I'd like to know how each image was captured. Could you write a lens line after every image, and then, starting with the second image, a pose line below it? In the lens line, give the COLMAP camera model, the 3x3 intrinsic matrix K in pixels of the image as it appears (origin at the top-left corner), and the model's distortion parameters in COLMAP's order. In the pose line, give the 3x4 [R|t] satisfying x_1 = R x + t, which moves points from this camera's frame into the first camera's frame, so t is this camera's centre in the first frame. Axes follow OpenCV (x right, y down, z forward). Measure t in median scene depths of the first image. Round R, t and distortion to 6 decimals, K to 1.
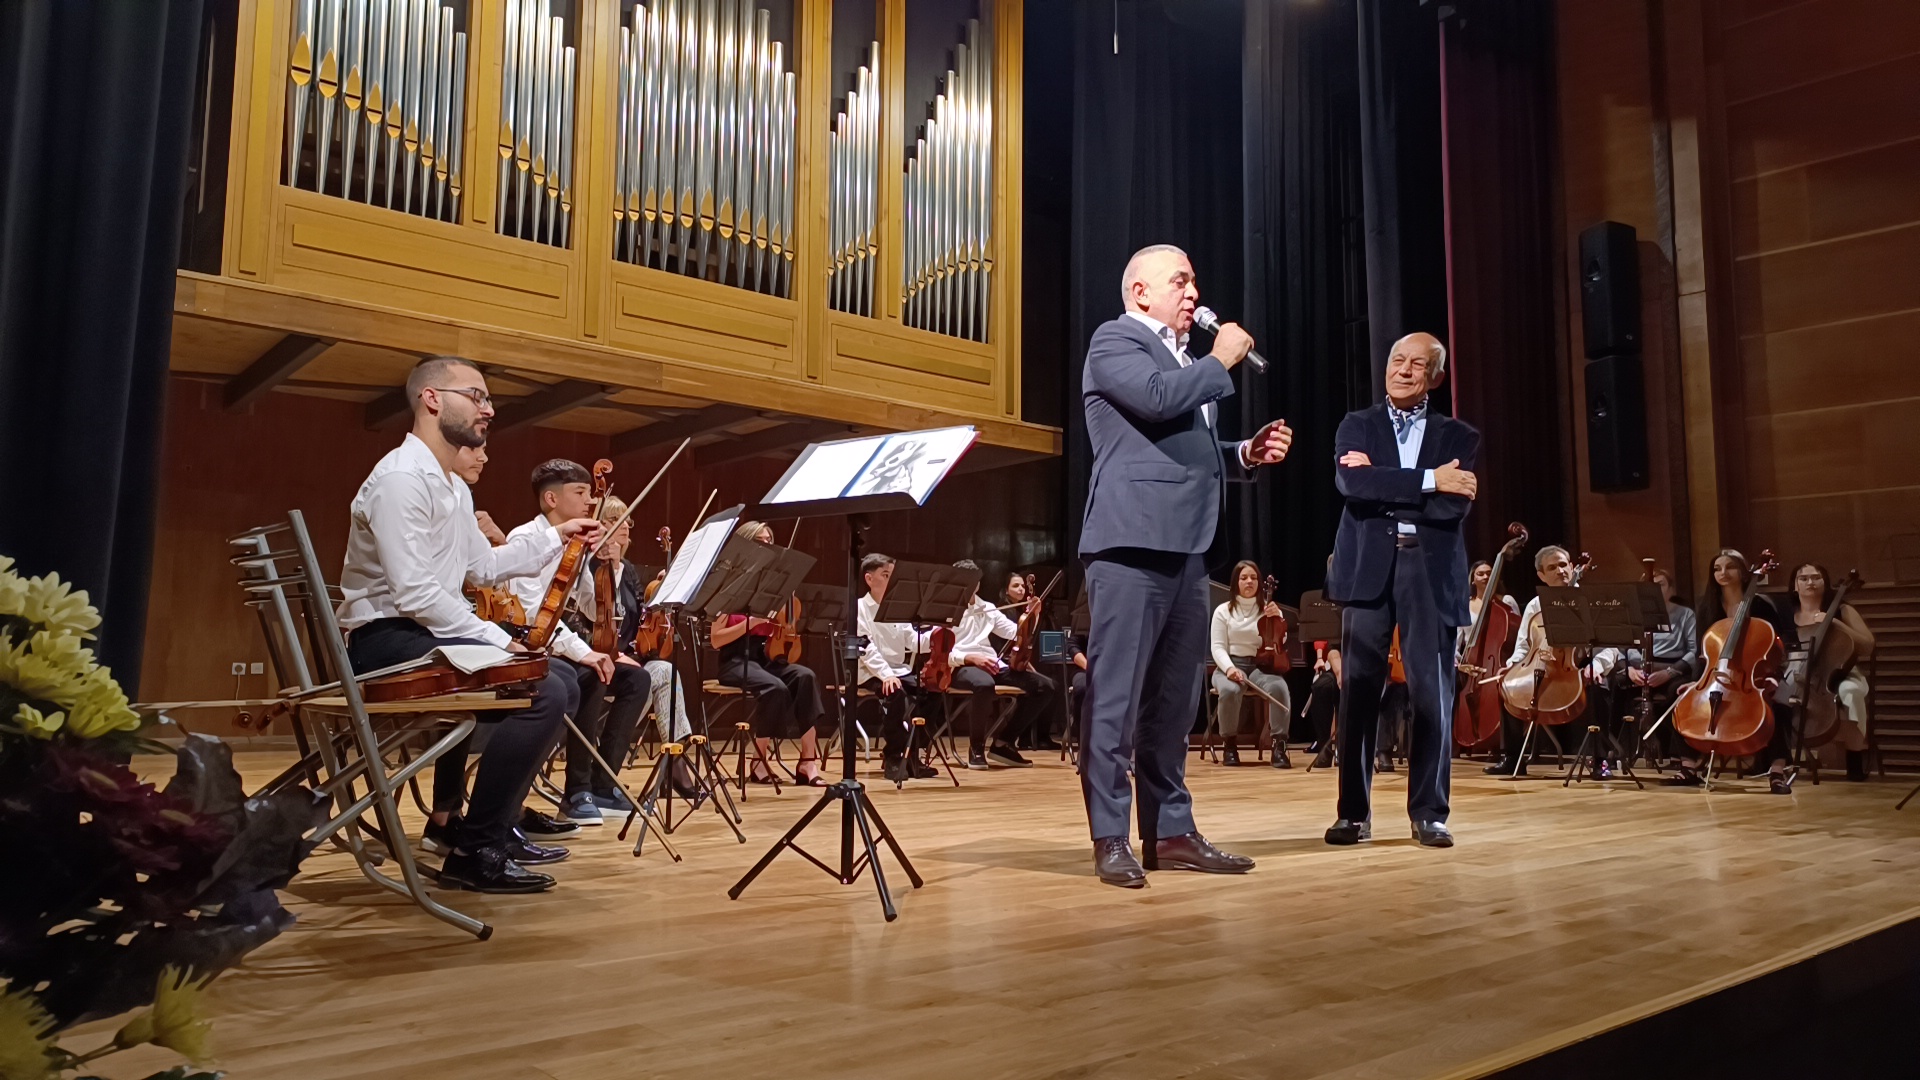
lens RADIAL K [[1296.9, 0, 960.0], [0, 1296.9, 540.0], [0, 0, 1]] dist [0.042351, -0.029310]
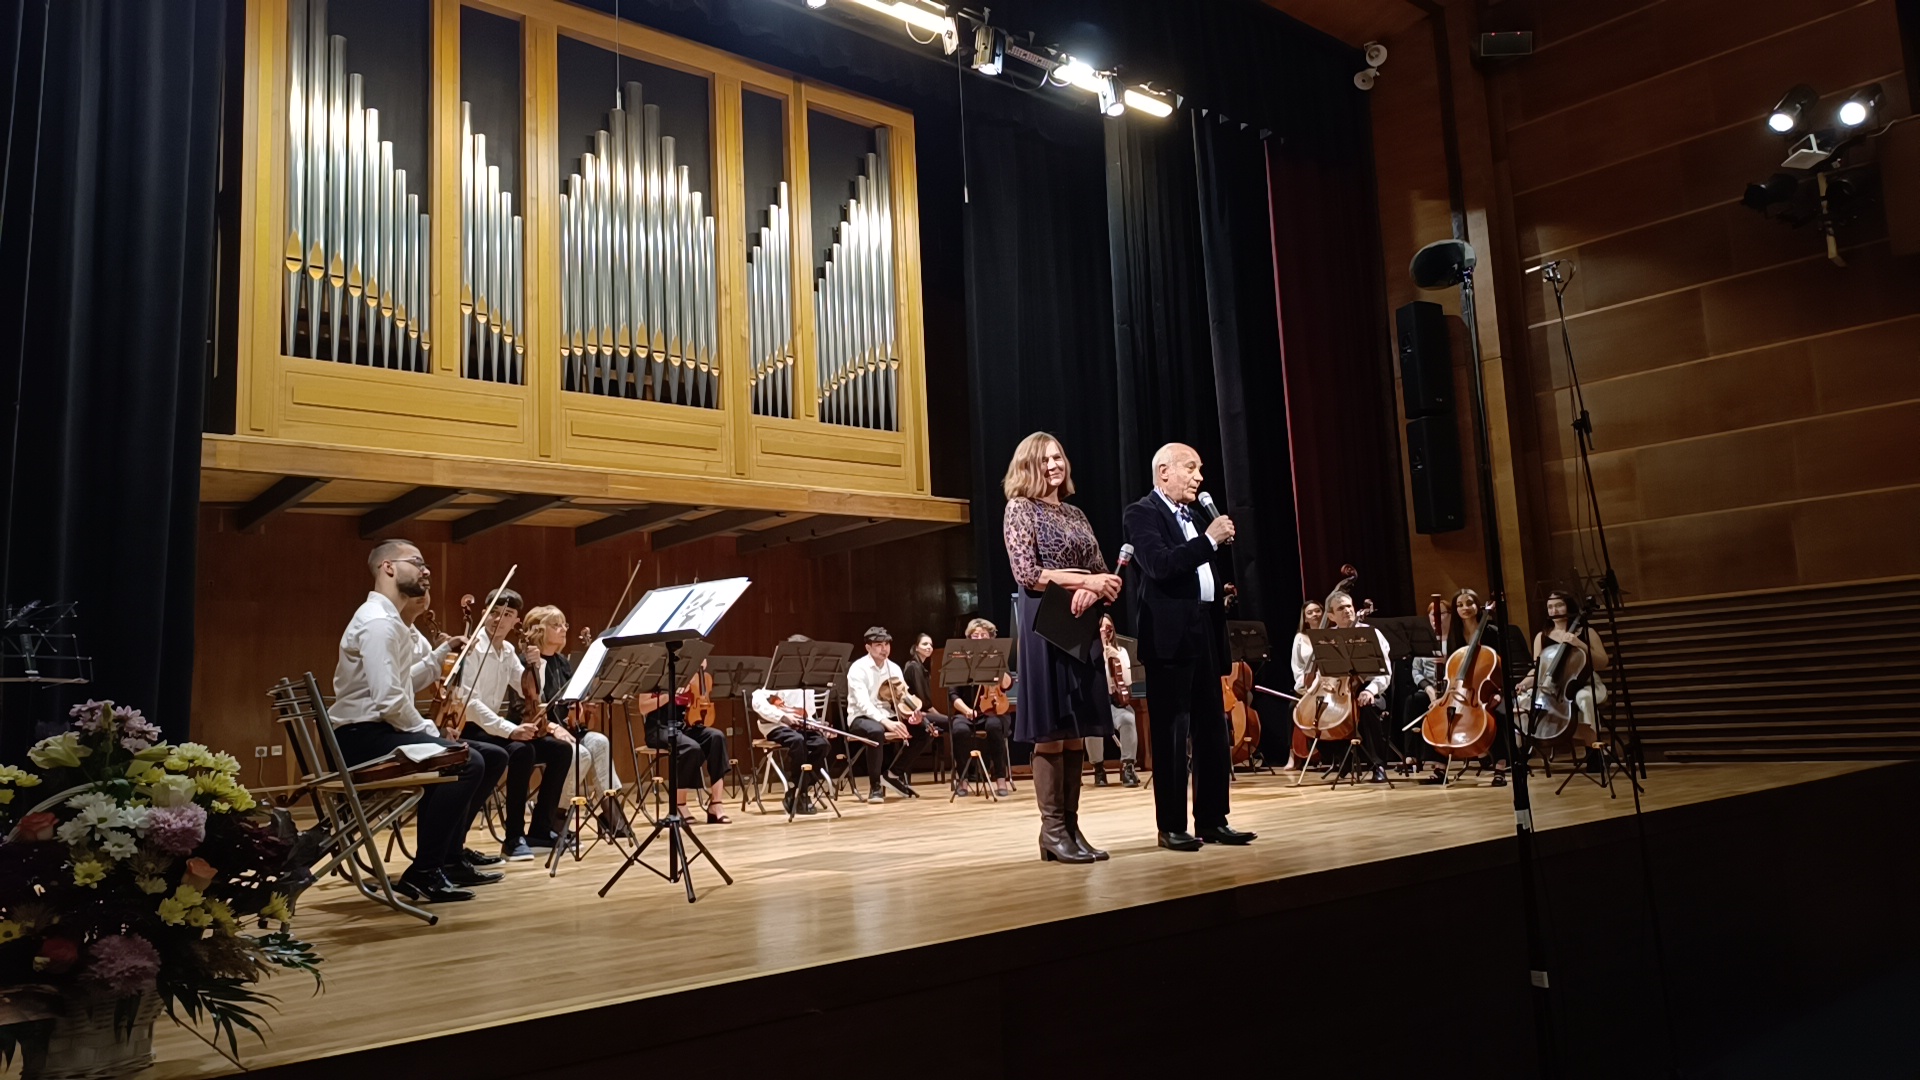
lens RADIAL K [[1296.9, 0, 960.0], [0, 1296.9, 540.0], [0, 0, 1]] dist [0.042351, -0.029310]
pose [[0.998408, -0.056344, -0.002772, 0.087037], [0.056253, 0.998075, -0.026128, -0.025671], [0.004239, 0.025931, 0.999655, -0.173071]]
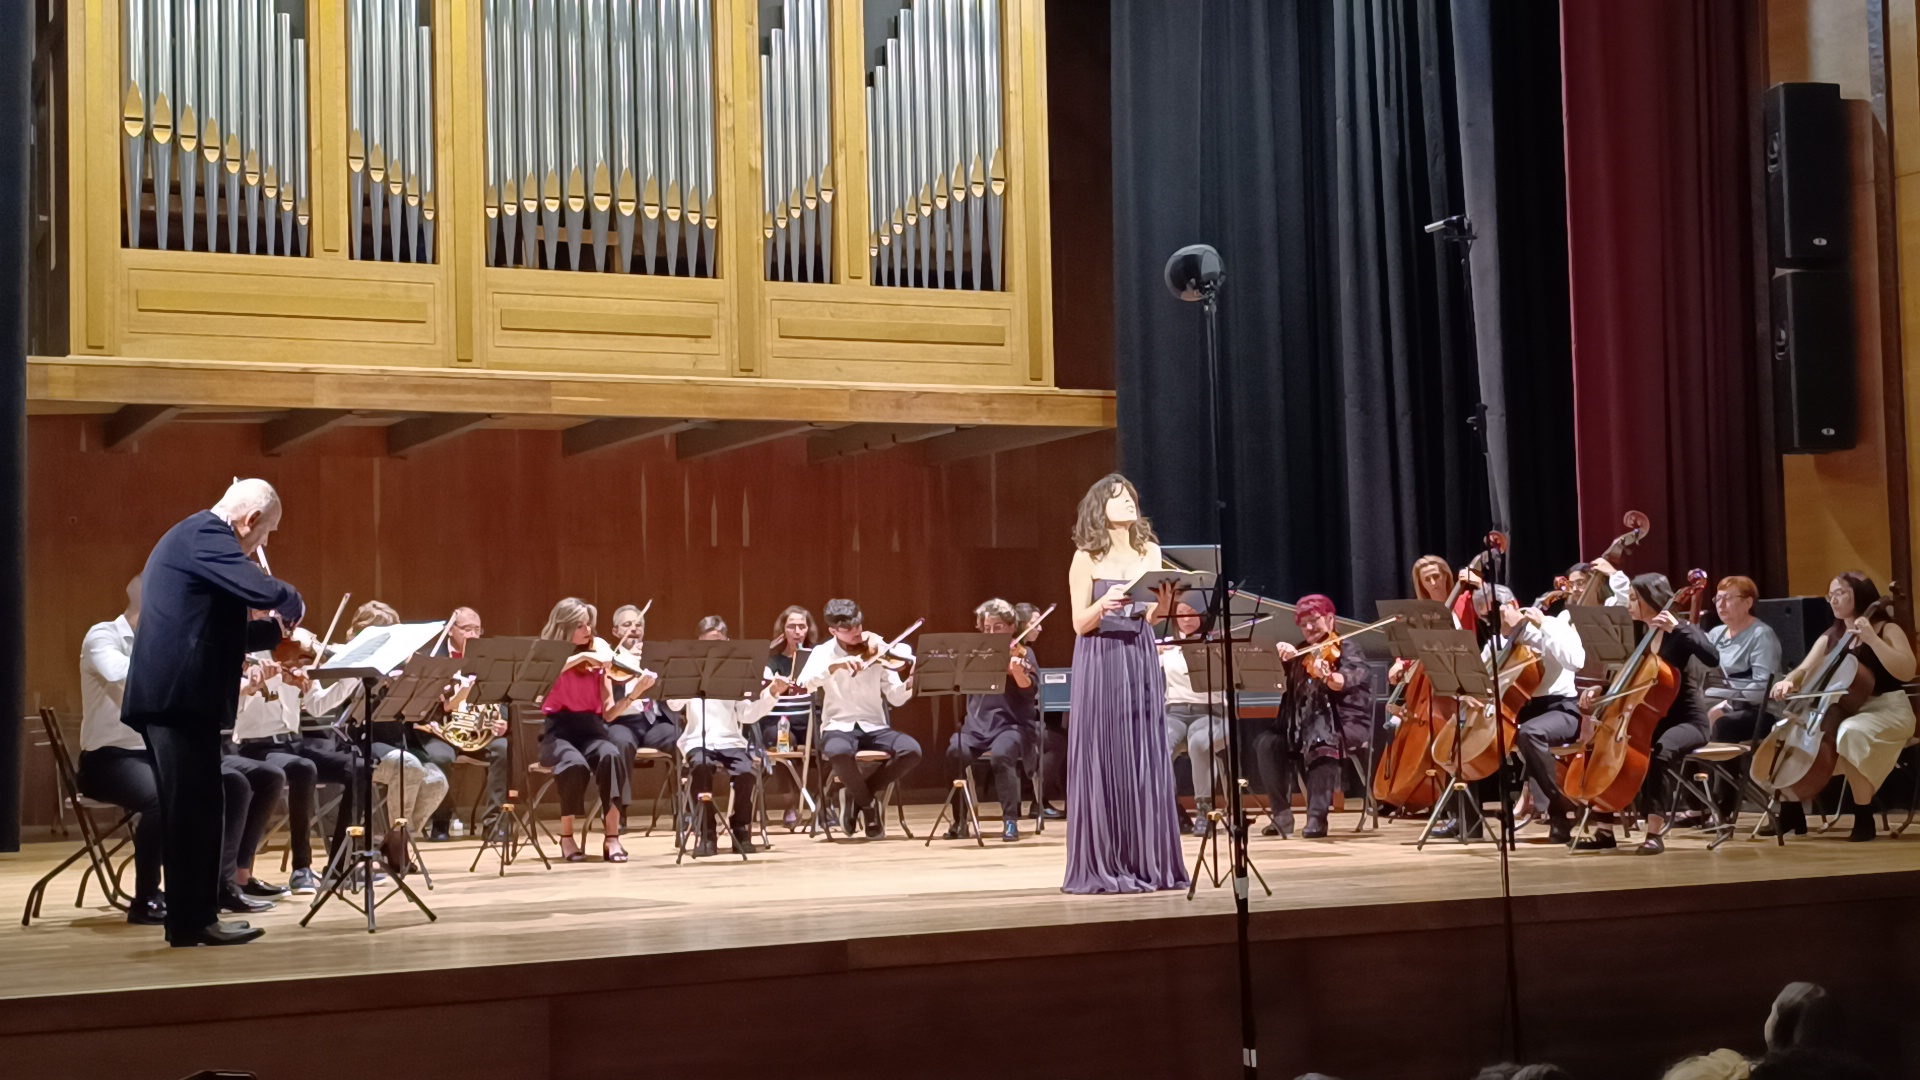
lens RADIAL K [[2653.9, 0, 960.0], [0, 2653.9, 540.0], [0, 0, 1]] dist [0.157824, -0.142379]
pose [[0.966412, -0.044225, -0.253164, 0.452178], [0.058126, 0.997169, 0.047691, -0.095119], [0.250338, -0.060804, 0.966247, -0.611667]]
